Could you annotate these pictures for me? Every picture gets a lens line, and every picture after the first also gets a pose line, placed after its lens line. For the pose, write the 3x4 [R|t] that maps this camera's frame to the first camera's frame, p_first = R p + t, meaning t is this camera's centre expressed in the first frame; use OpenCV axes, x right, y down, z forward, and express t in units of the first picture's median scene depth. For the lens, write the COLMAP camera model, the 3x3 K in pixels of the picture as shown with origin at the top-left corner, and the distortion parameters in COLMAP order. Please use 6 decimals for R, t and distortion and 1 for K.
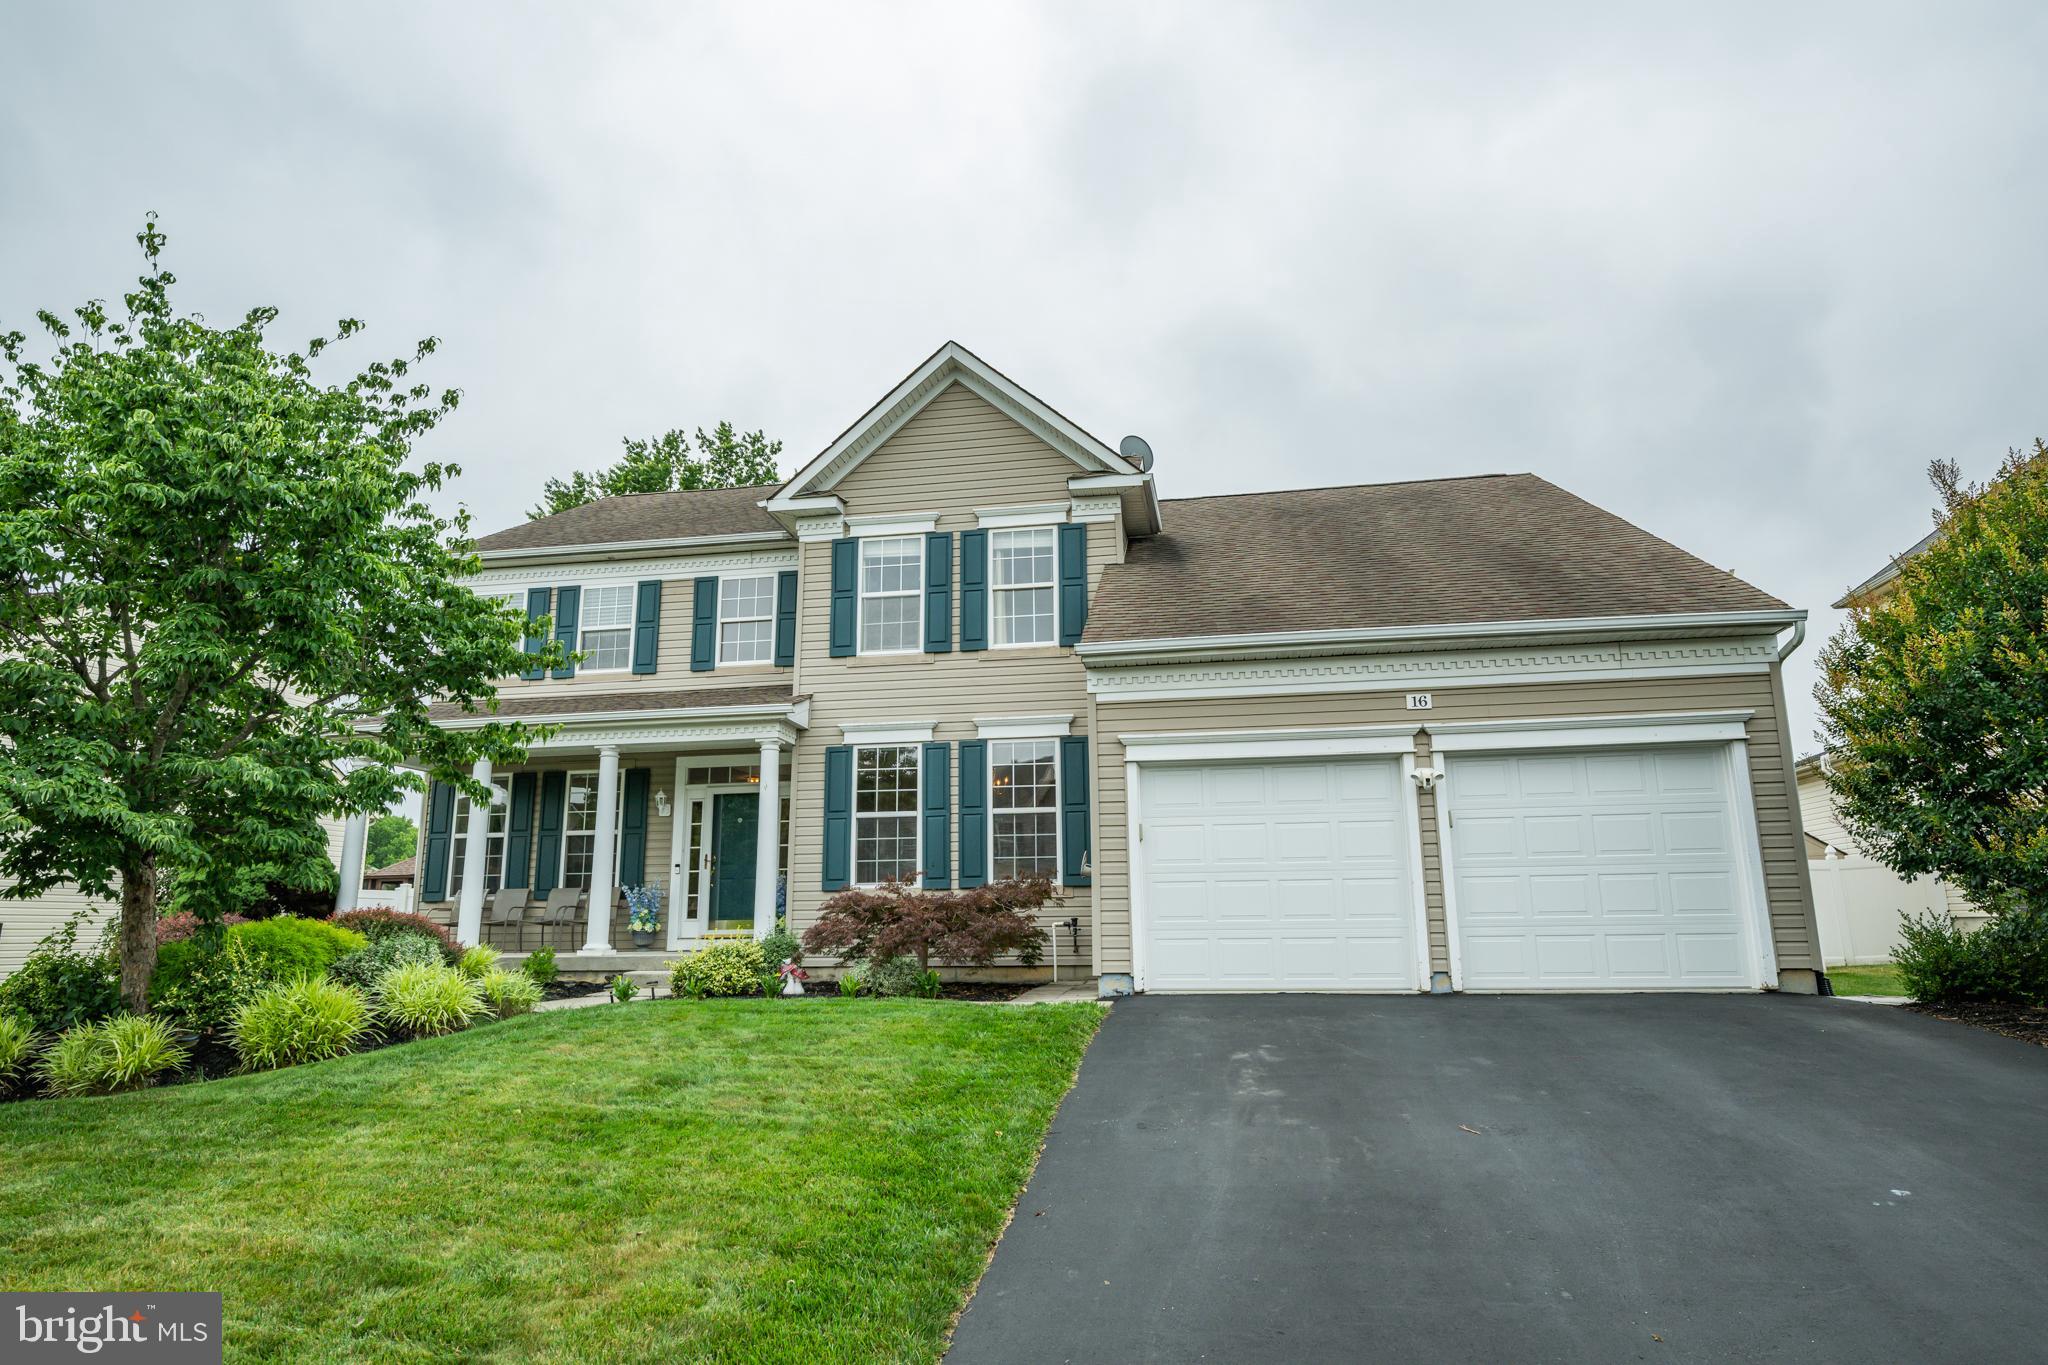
lens RADIAL K [[1152.1, 0, 1027.4], [0, 1152.1, 688.0], [0, 0, 1]] dist [-0.001893, -0.000152]
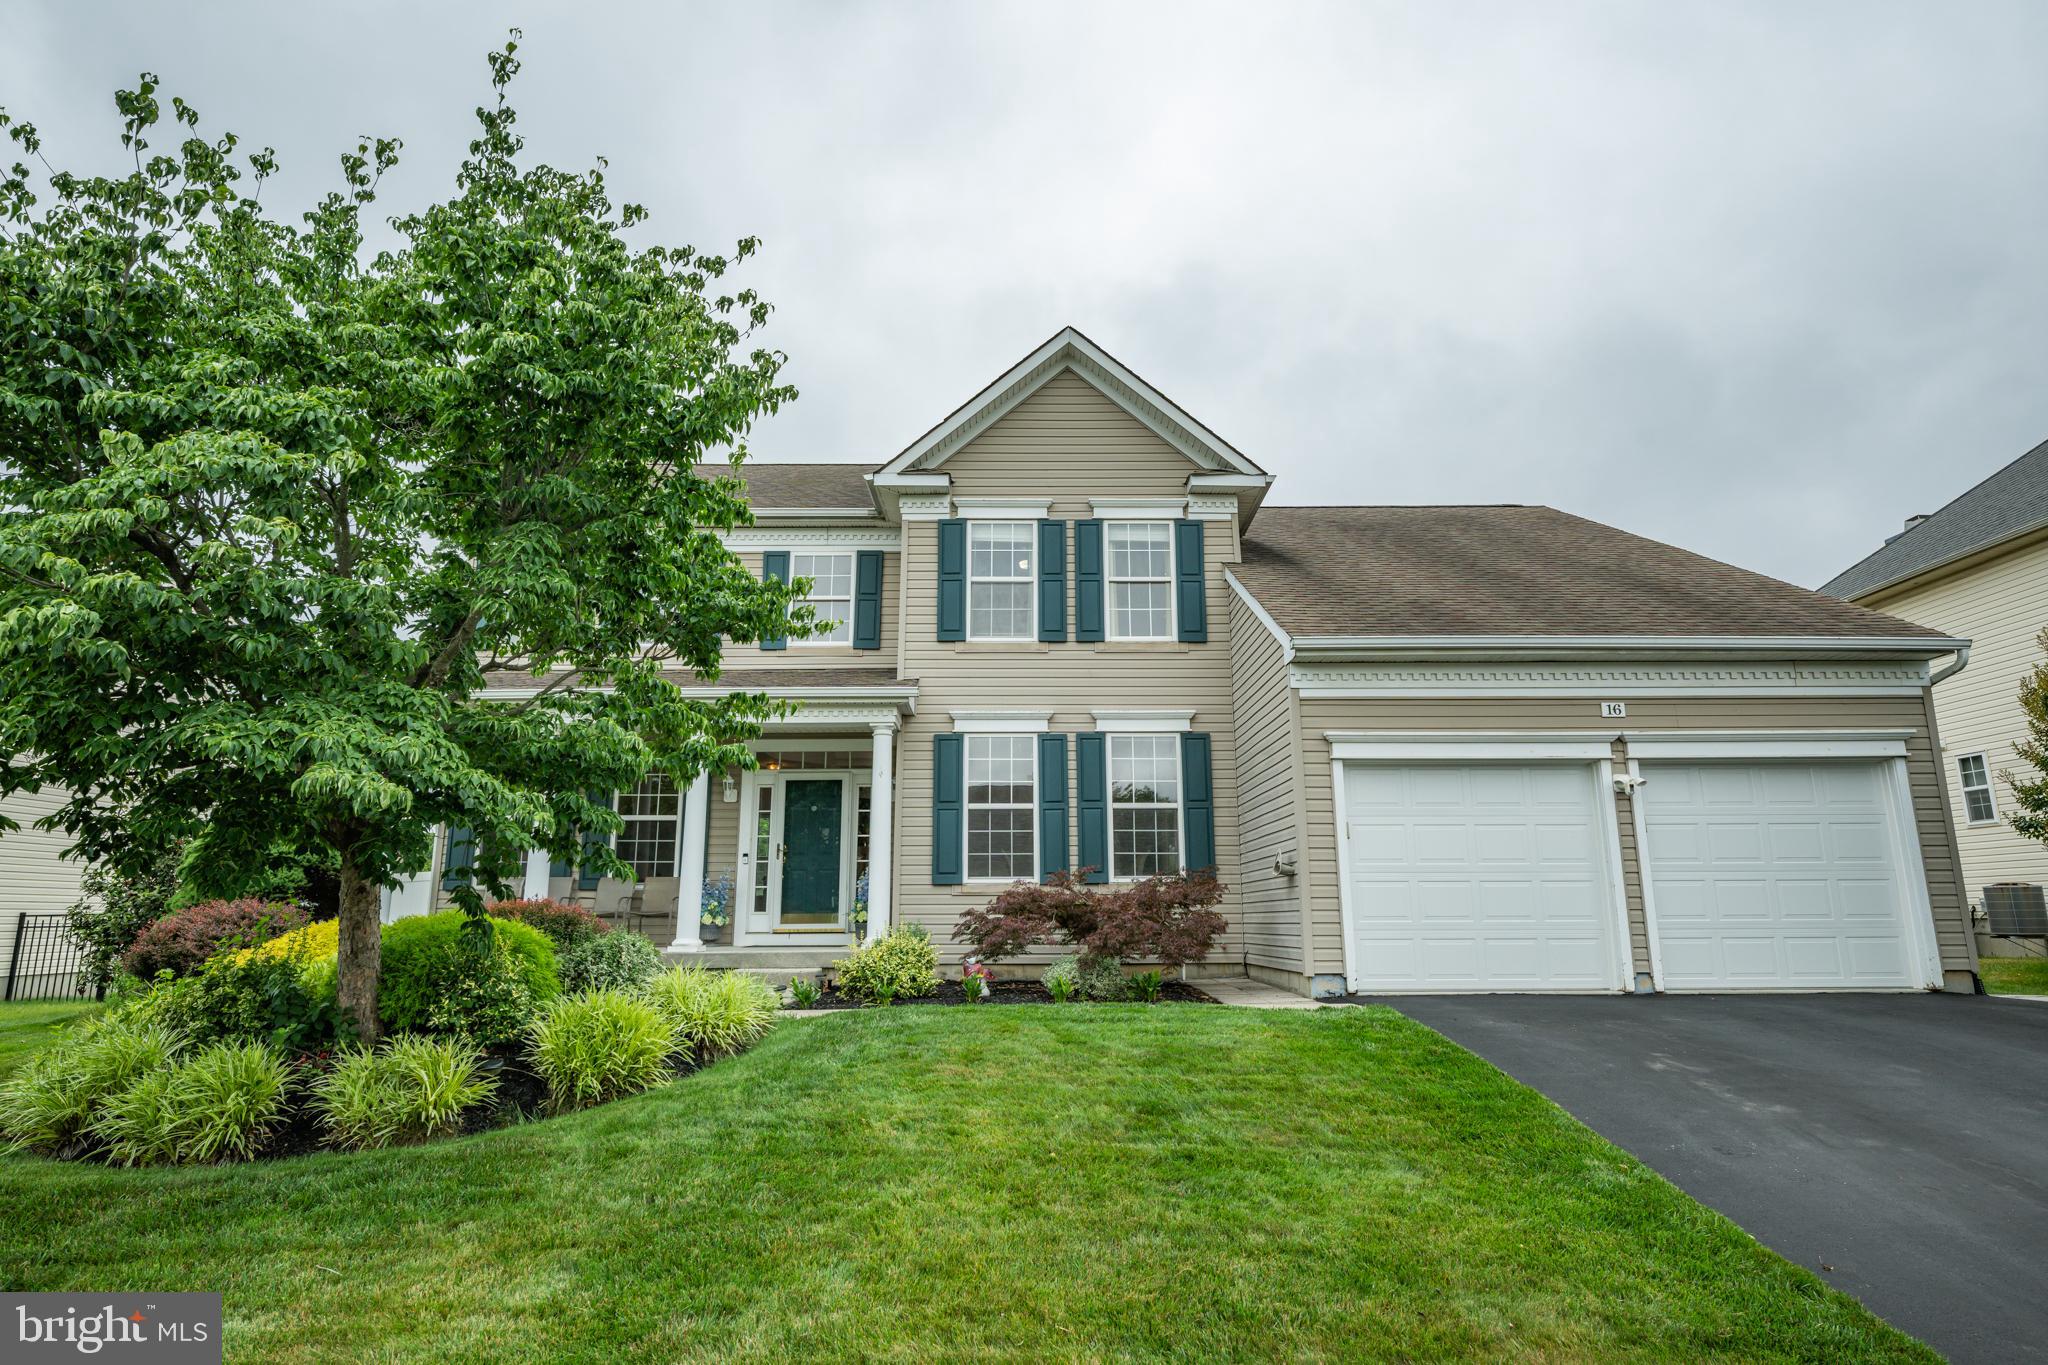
lens RADIAL K [[1082.2, 0, 1029.1], [0, 1082.2, 688.3], [0, 0, 1]] dist [-0.001033, -0.000145]
pose [[0.984747, 0.043465, 0.168477, -0.251399], [-0.042725, 0.999055, -0.008018, 0.016807], [-0.168666, 0.000698, 0.985673, 0.098822]]
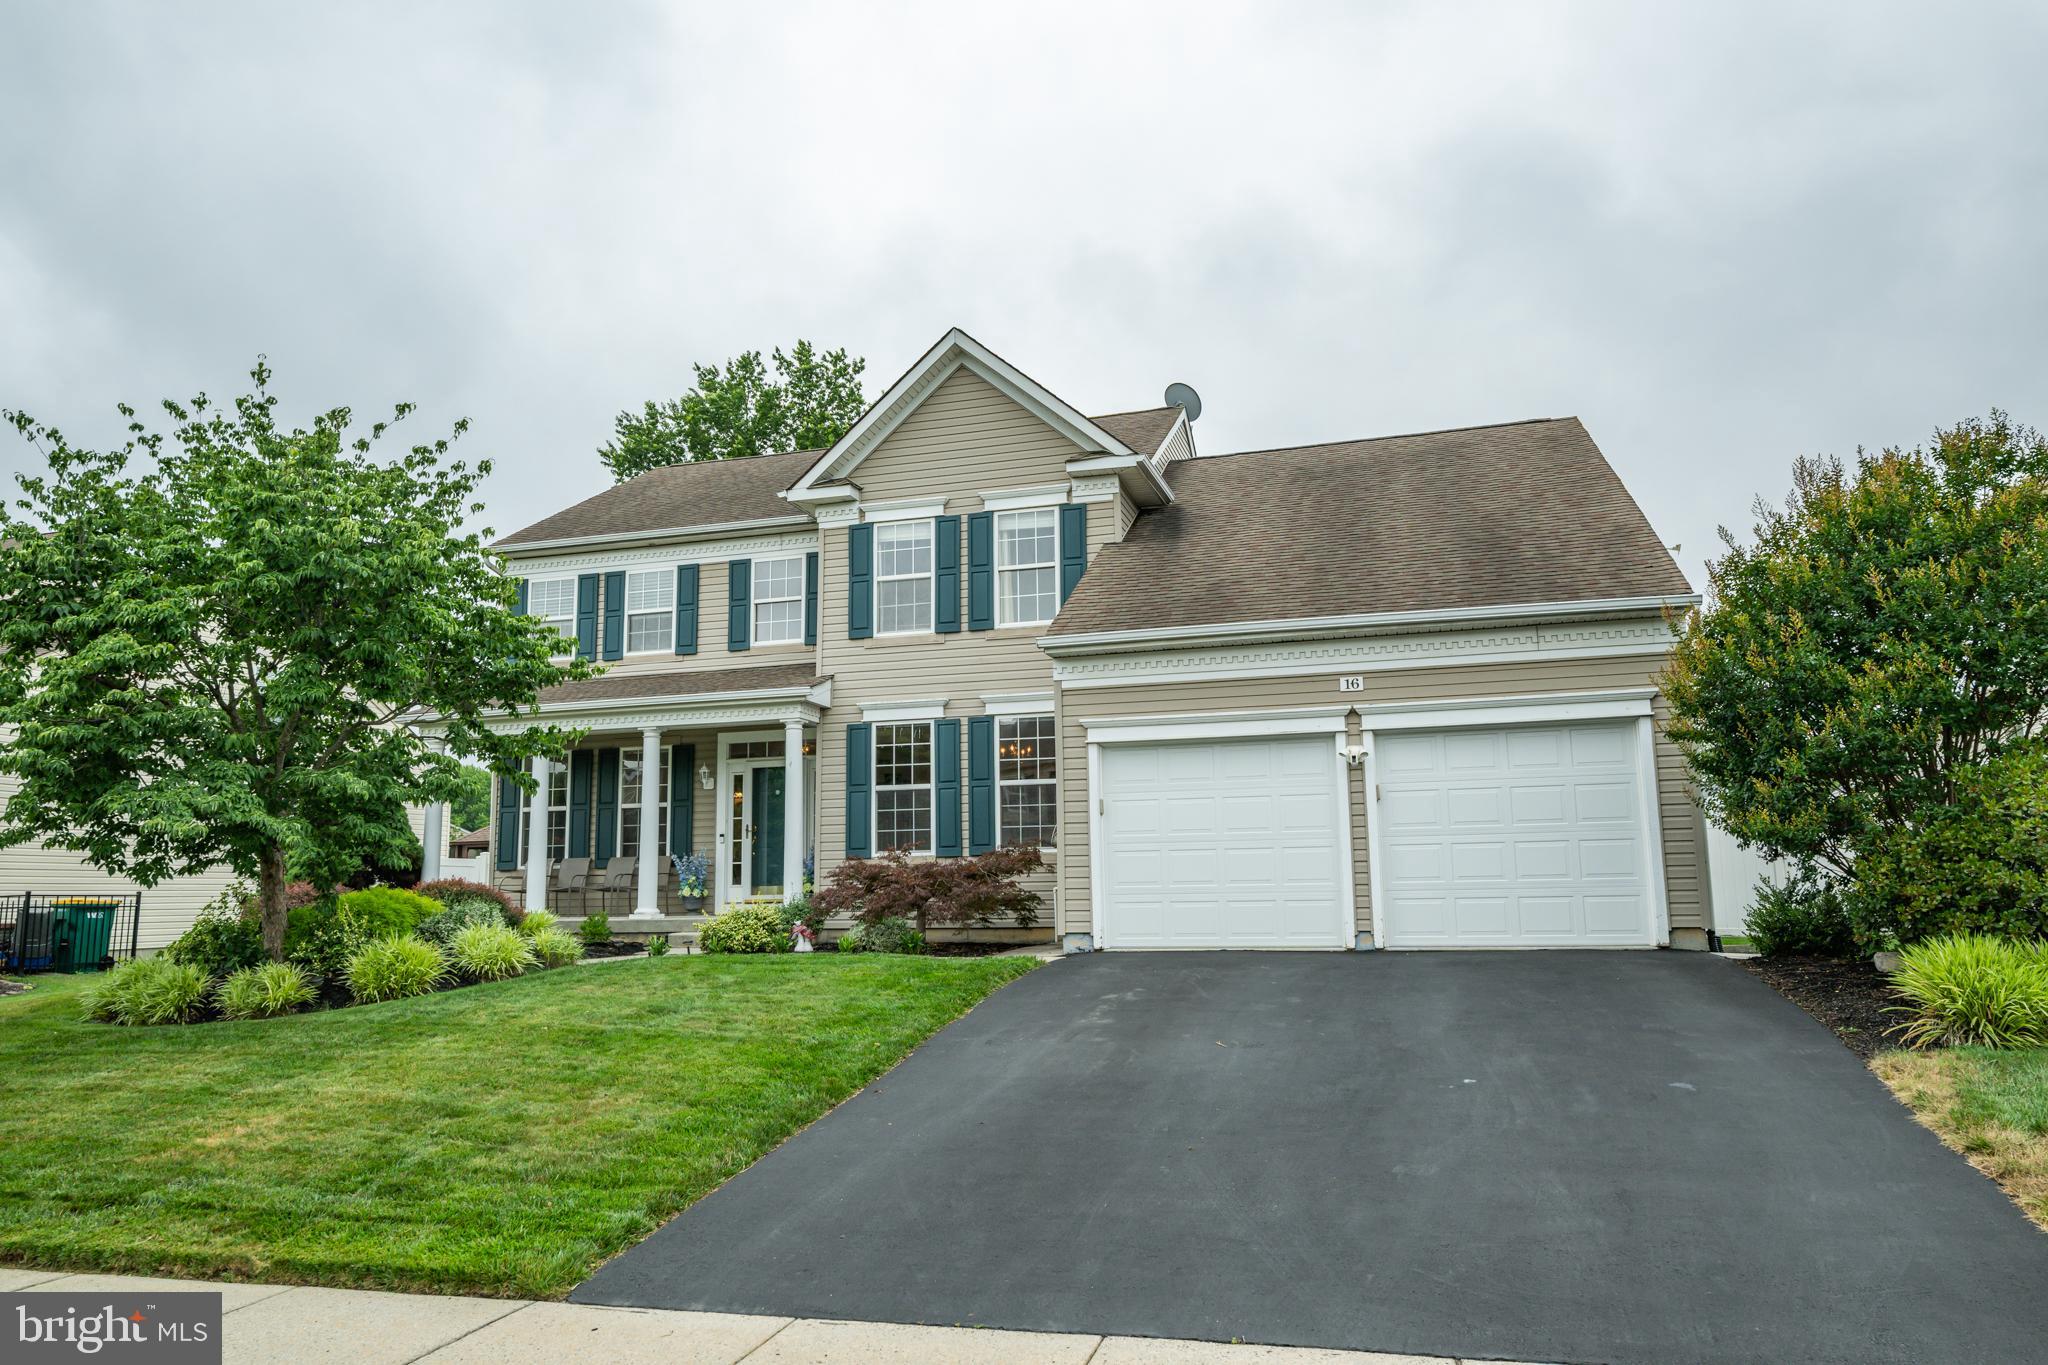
lens RADIAL K [[1353.6, 0, 1027.8], [0, 1353.6, 684.5], [0, 0, 1]] dist [-0.001747, 0.002110]
pose [[0.992705, -0.022746, -0.118402, 0.139993], [0.029294, 0.998119, 0.053862, -0.048223], [0.116954, -0.056937, 0.991504, -0.217579]]
